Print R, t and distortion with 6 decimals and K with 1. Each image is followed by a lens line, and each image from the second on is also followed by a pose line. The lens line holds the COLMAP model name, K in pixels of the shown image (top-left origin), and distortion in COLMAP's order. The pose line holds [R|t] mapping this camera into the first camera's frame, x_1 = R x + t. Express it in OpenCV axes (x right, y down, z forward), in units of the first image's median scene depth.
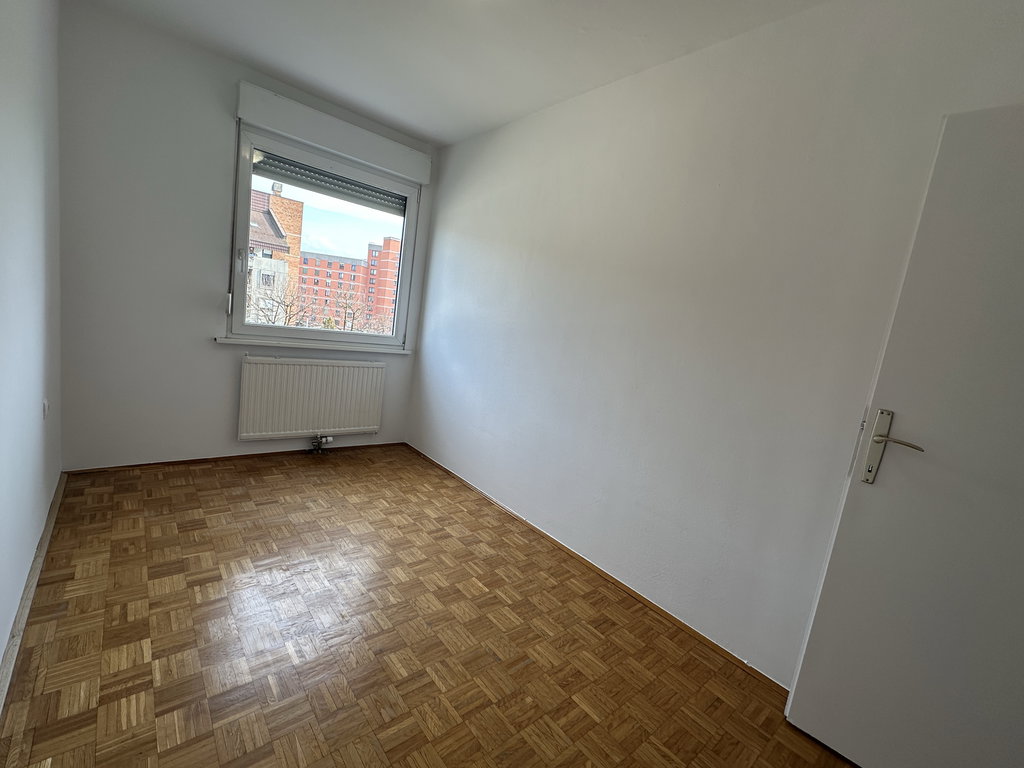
lens RADIAL K [[442.4, 0, 512.0], [0, 442.4, 384.0], [0, 0, 1]] dist [-0.000214, -0.000095]
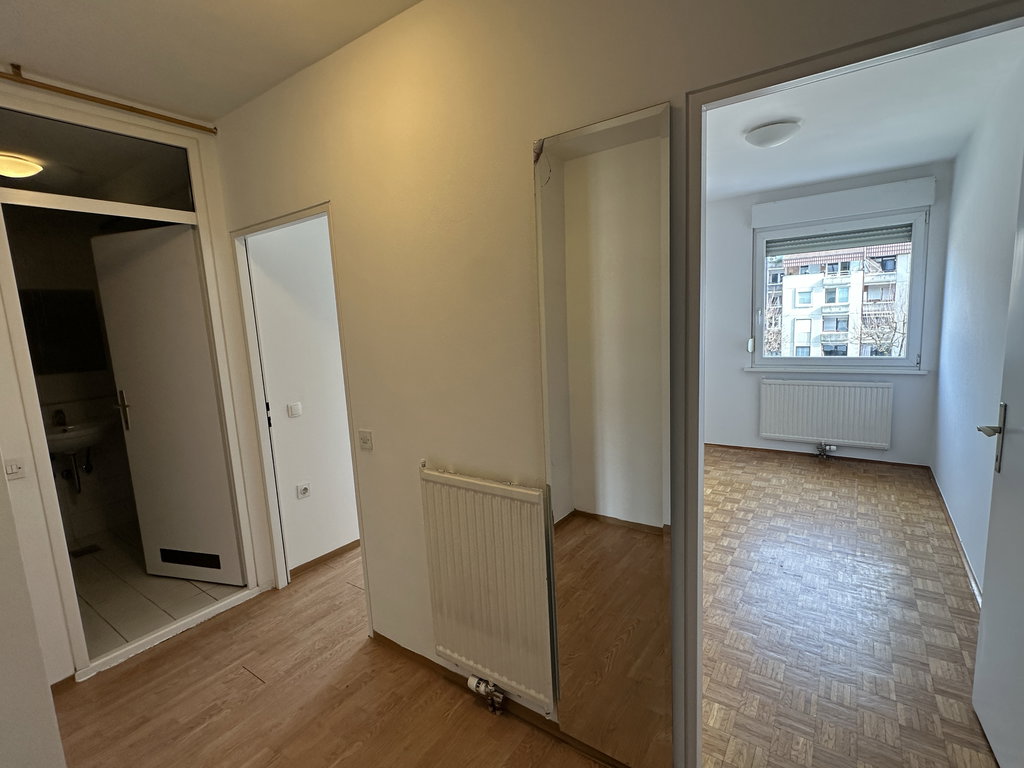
lens RADIAL K [[482.2, 0, 512.0], [0, 482.2, 384.0], [0, 0, 1]] dist [0.002168, 0.000345]
pose [[0.237140, -0.022168, -0.971222, 0.663561], [-0.058706, 0.997586, -0.037104, 0.053565], [0.969700, 0.065815, 0.235266, -0.158613]]
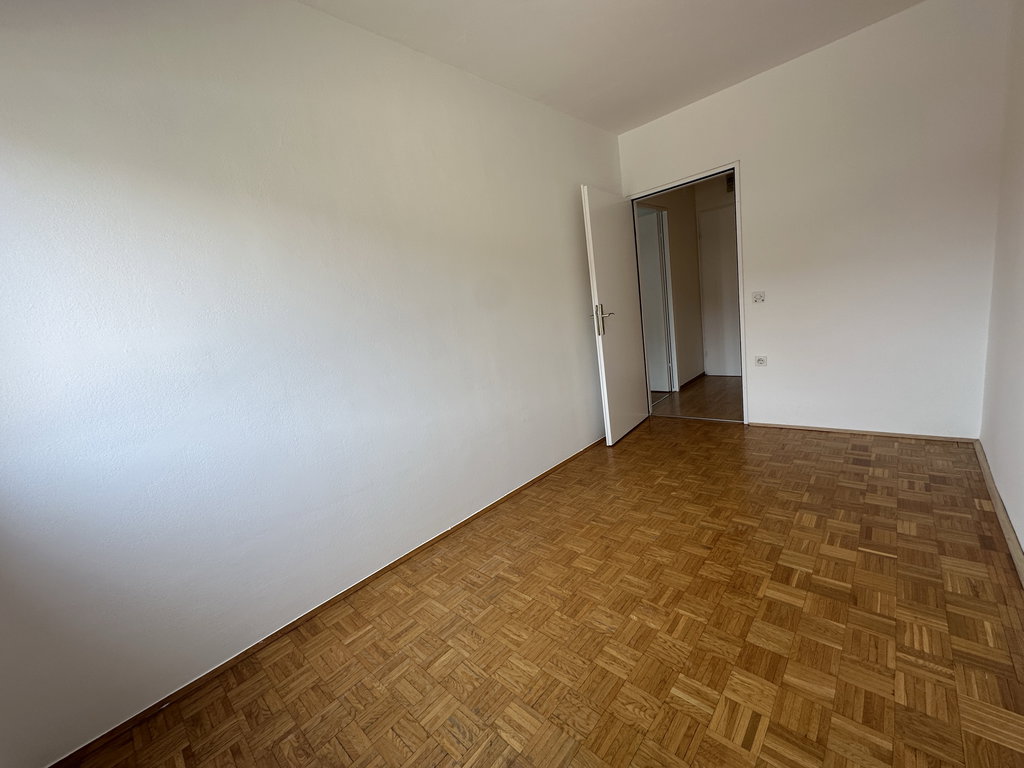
lens RADIAL K [[407.0, 0, 510.1], [0, 407.0, 381.6], [0, 0, 1]] dist [0.000459, 0.000370]
pose [[-0.120338, -0.301646, 0.945795, -0.562569], [0.264604, 0.908507, 0.323420, -0.167750], [-0.956819, 0.289181, -0.029511, 0.674942]]
